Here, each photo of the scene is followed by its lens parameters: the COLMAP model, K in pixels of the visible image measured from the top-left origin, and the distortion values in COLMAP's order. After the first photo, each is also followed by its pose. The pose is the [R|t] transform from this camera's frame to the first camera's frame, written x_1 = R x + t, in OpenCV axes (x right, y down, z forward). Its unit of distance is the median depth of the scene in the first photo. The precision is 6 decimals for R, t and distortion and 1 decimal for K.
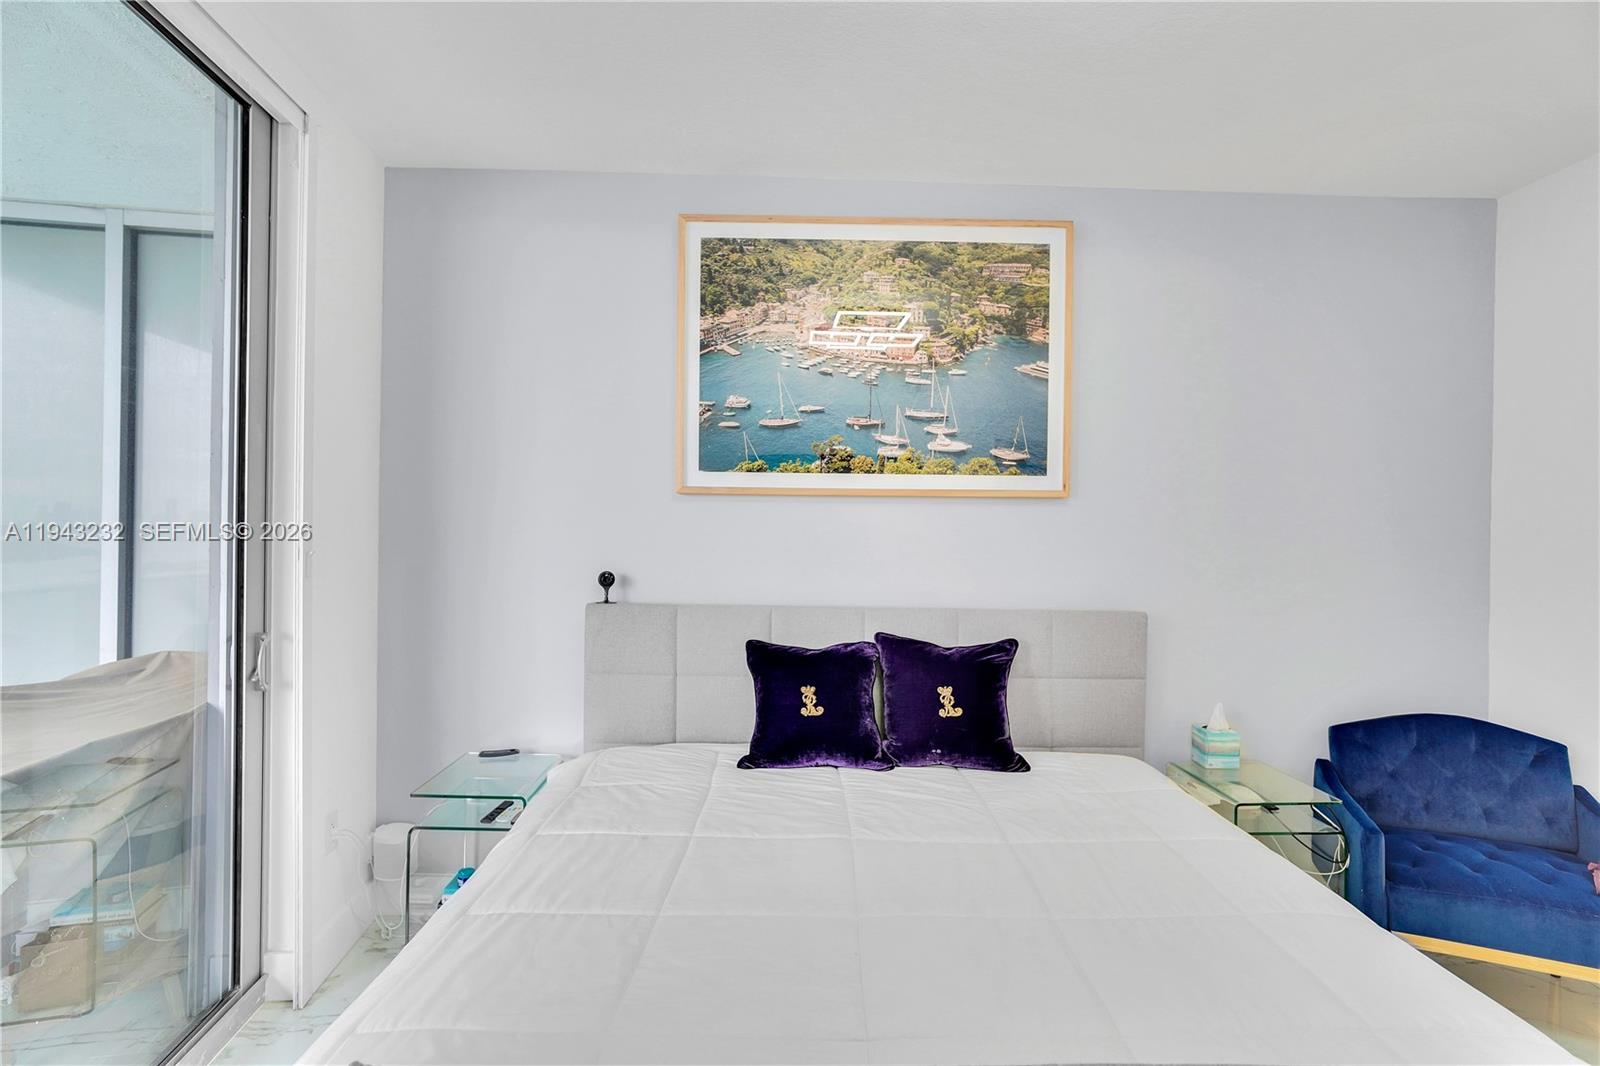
lens RADIAL K [[760.8, 0, 808.7], [0, 760.8, 527.3], [0, 0, 1]] dist [-0.003520, 0.000225]
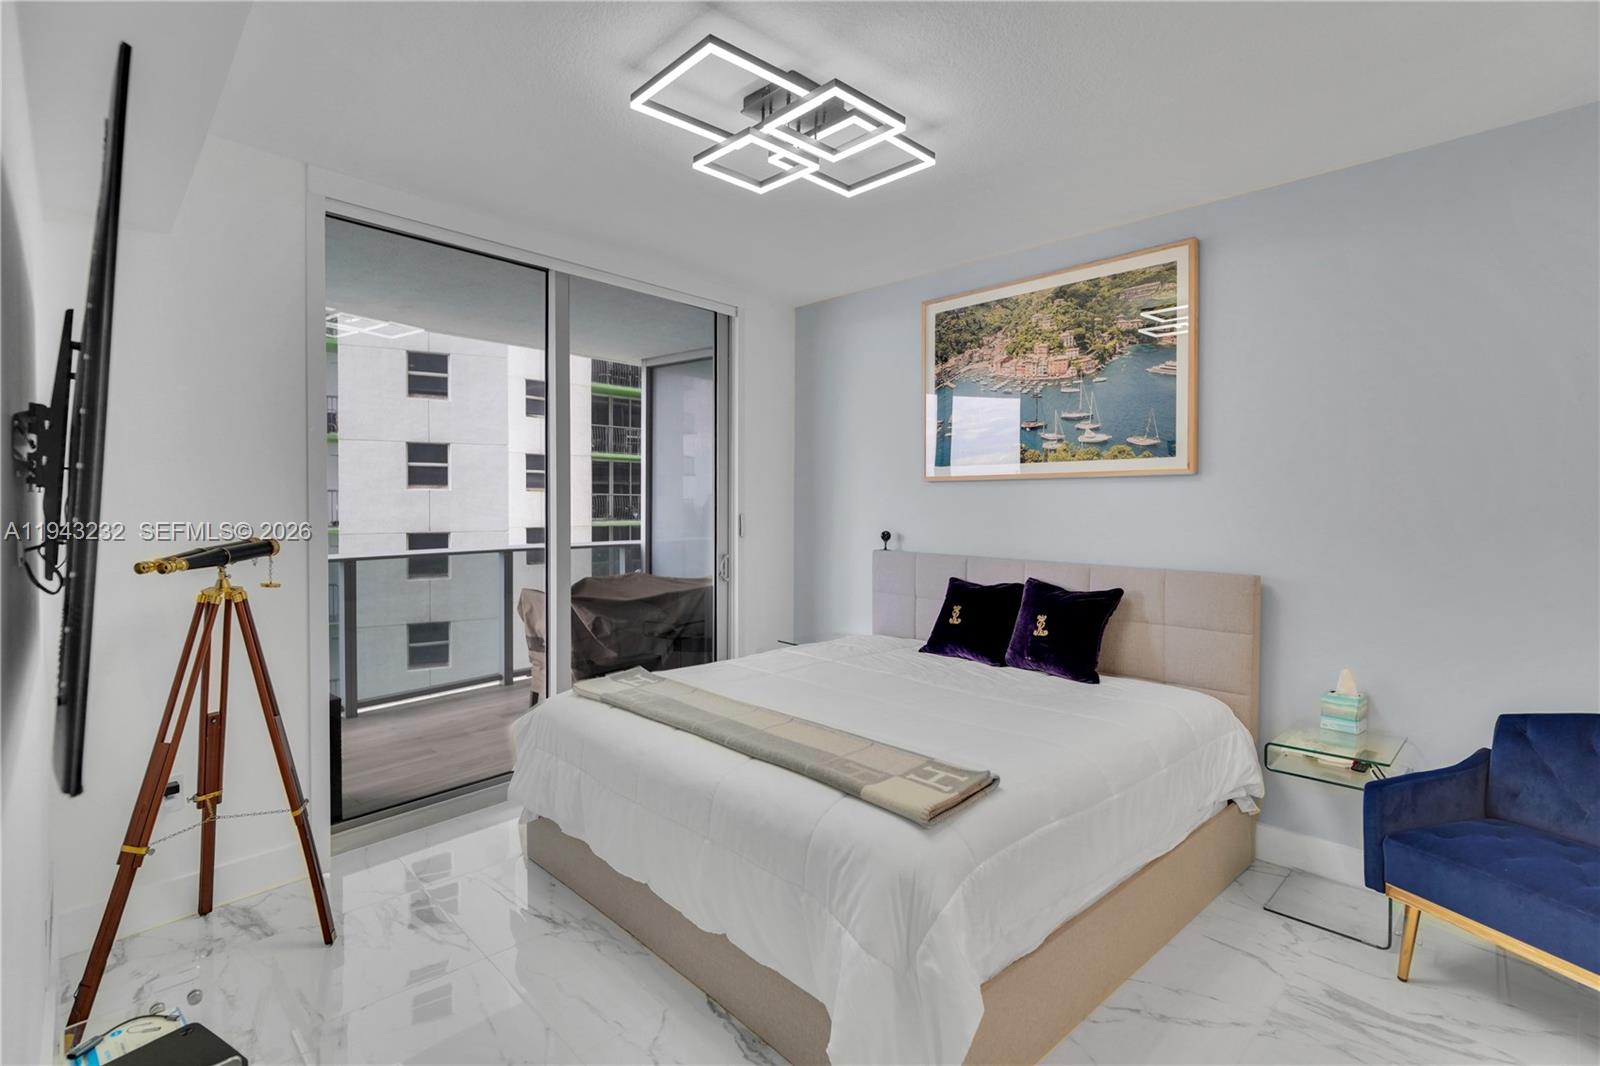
lens RADIAL K [[769.9, 0, 816.5], [0, 769.9, 520.3], [0, 0, 1]] dist [0.000213, 0.000206]
pose [[0.684972, 0.005208, -0.728551, 0.814705], [-0.000806, 0.999979, 0.006390, 0.024386], [0.728569, -0.003789, 0.684962, -0.232714]]
